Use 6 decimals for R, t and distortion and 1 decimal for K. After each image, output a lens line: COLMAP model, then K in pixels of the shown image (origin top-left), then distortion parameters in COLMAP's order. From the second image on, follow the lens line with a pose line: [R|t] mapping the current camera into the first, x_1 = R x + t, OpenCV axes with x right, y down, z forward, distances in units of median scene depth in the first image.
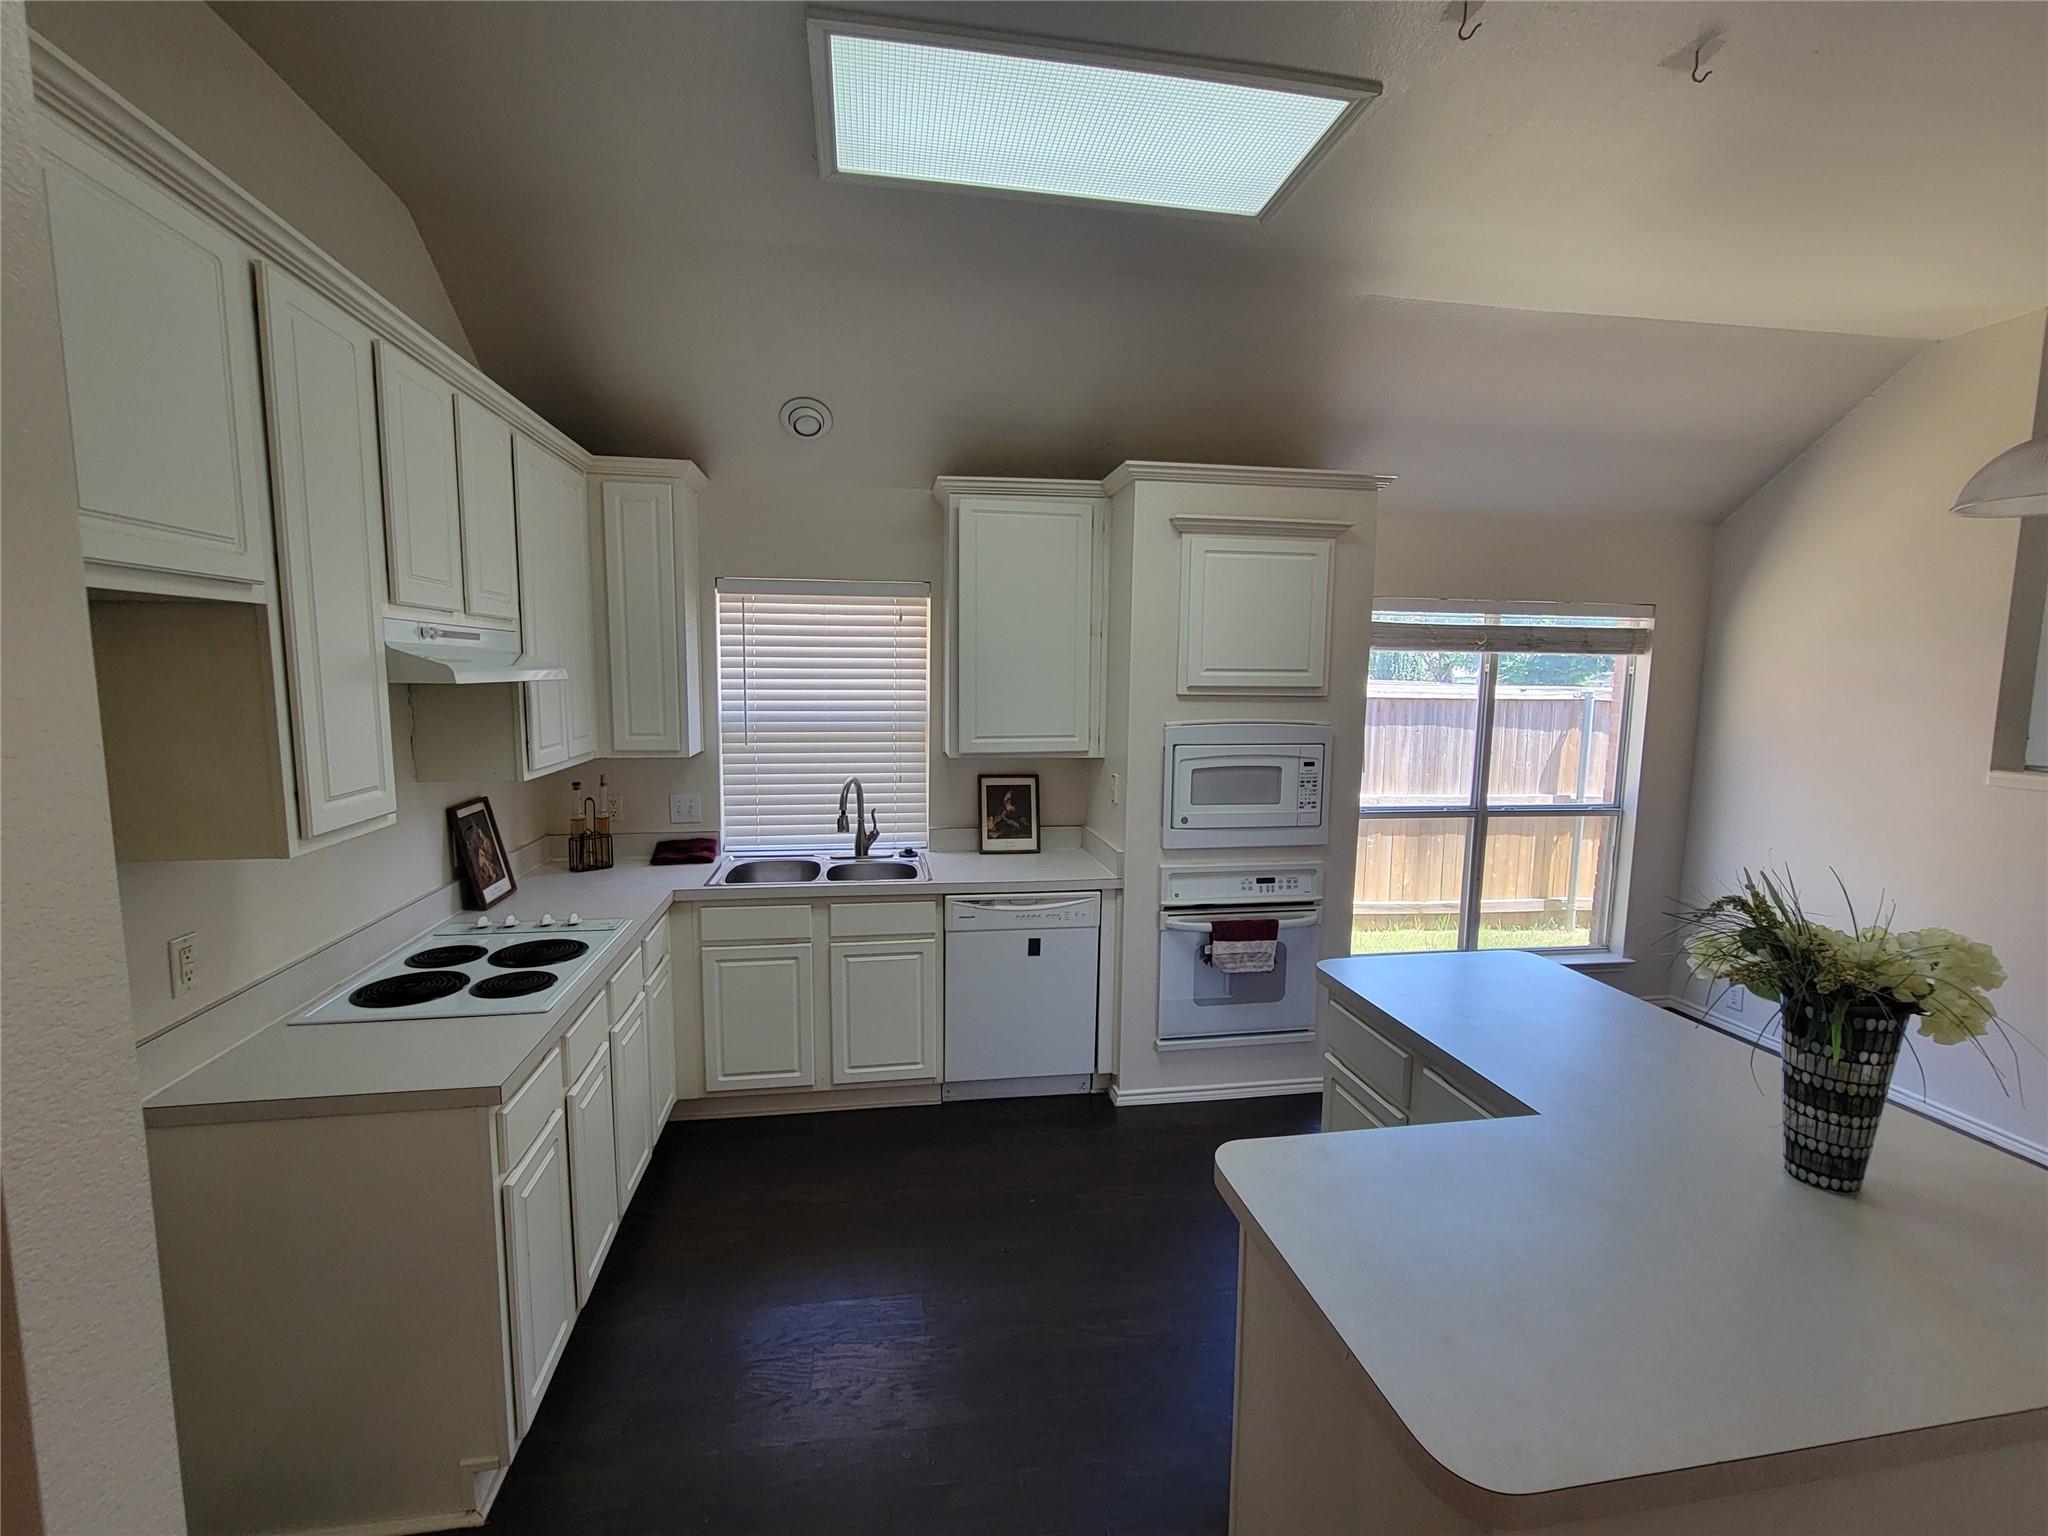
lens RADIAL K [[907.8, 0, 1025.8], [0, 907.8, 769.4], [0, 0, 1]] dist [0.005582, -0.000671]
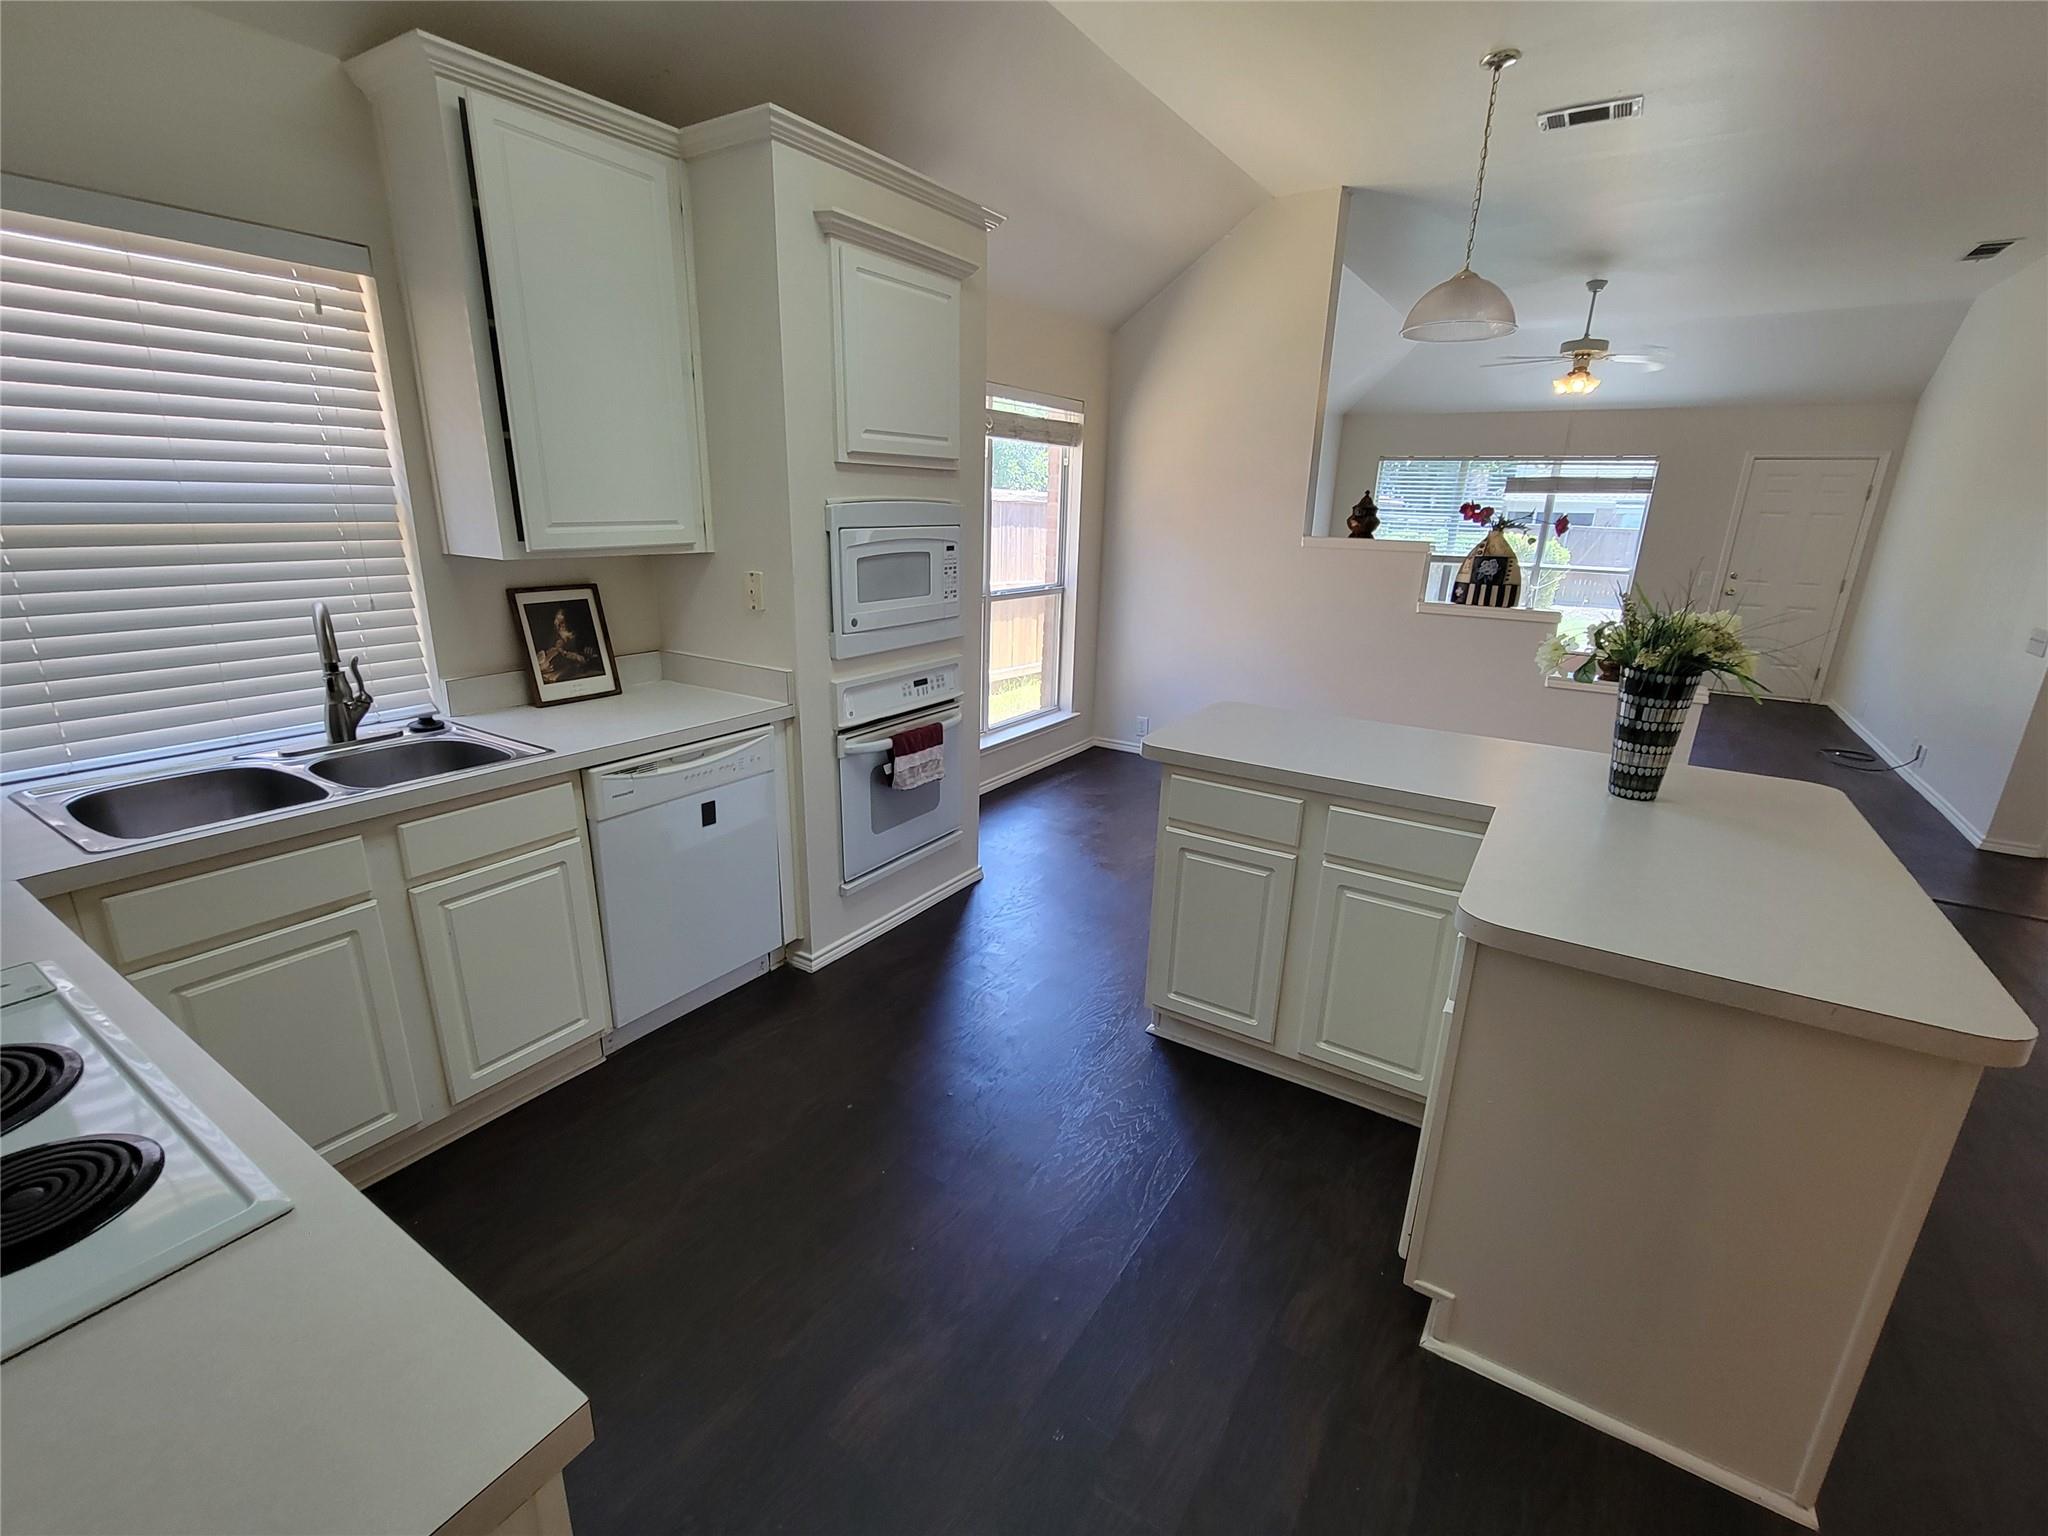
lens RADIAL K [[907.8, 0, 1023.9], [0, 907.8, 769.5], [0, 0, 1]] dist [0.005582, -0.000671]
pose [[0.673689, -0.207198, 0.709375, -0.327197], [0.064947, 0.972778, 0.222454, 0.012165], [-0.736156, -0.103793, 0.668806, 0.310703]]
